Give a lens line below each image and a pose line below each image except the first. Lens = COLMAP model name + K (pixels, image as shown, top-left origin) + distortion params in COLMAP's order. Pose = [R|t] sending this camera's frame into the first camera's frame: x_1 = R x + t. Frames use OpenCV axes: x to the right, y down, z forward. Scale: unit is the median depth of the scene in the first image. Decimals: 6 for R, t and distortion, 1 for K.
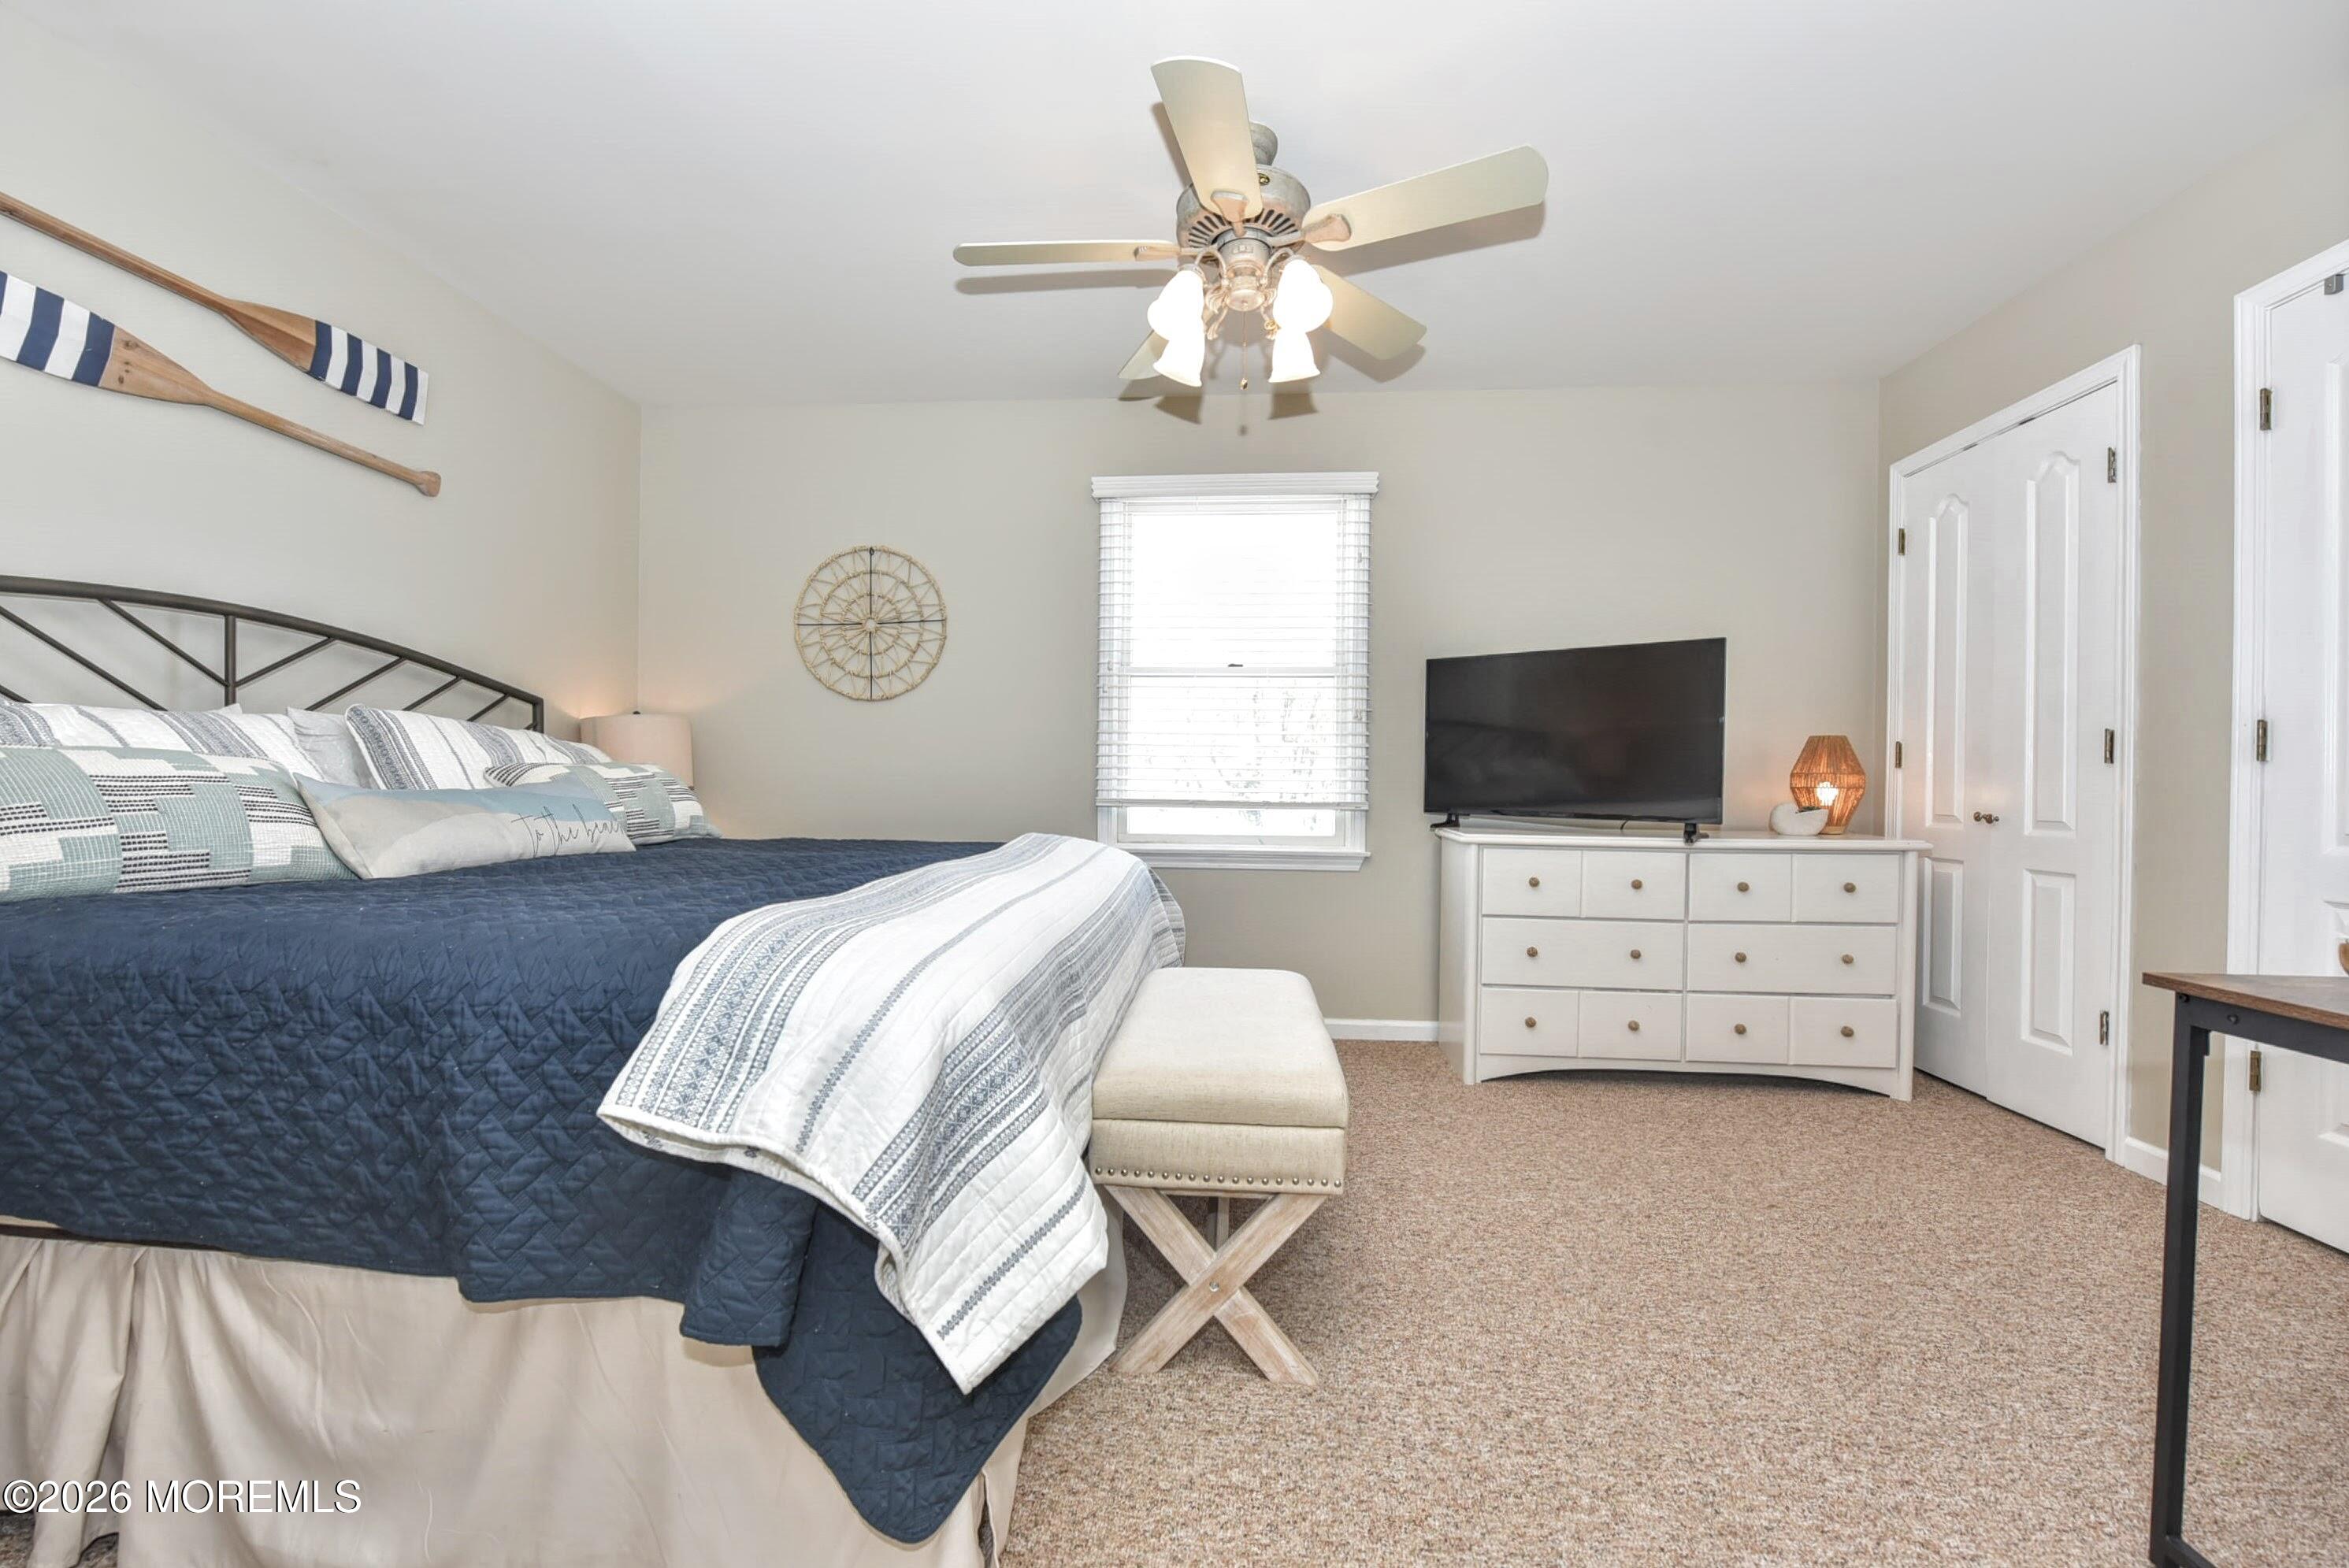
lens RADIAL K [[939.0, 0, 1174.5], [0, 939.0, 784.0], [0, 0, 1]] dist [-0.008079, -0.000334]
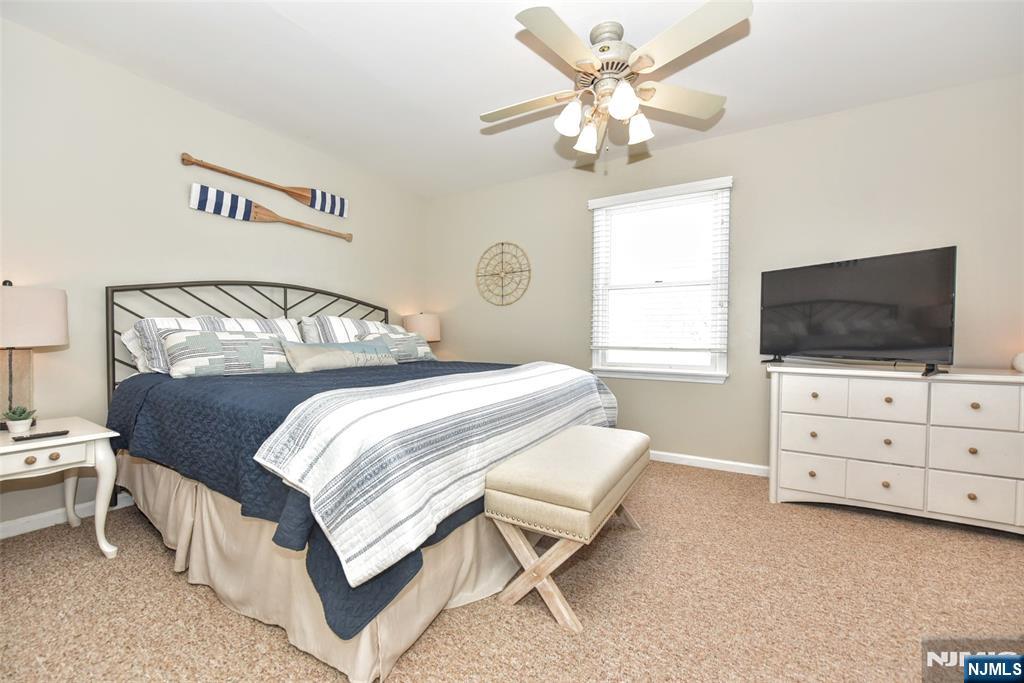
lens RADIAL K [[407.6, 0, 512.0], [0, 407.6, 341.5], [0, 0, 1]] dist [-0.008666, -0.000129]
pose [[0.900750, 0.000427, -0.434337, 0.262278], [0.004459, 0.999938, 0.010232, -0.008530], [0.434314, -0.011154, 0.900692, 0.085173]]
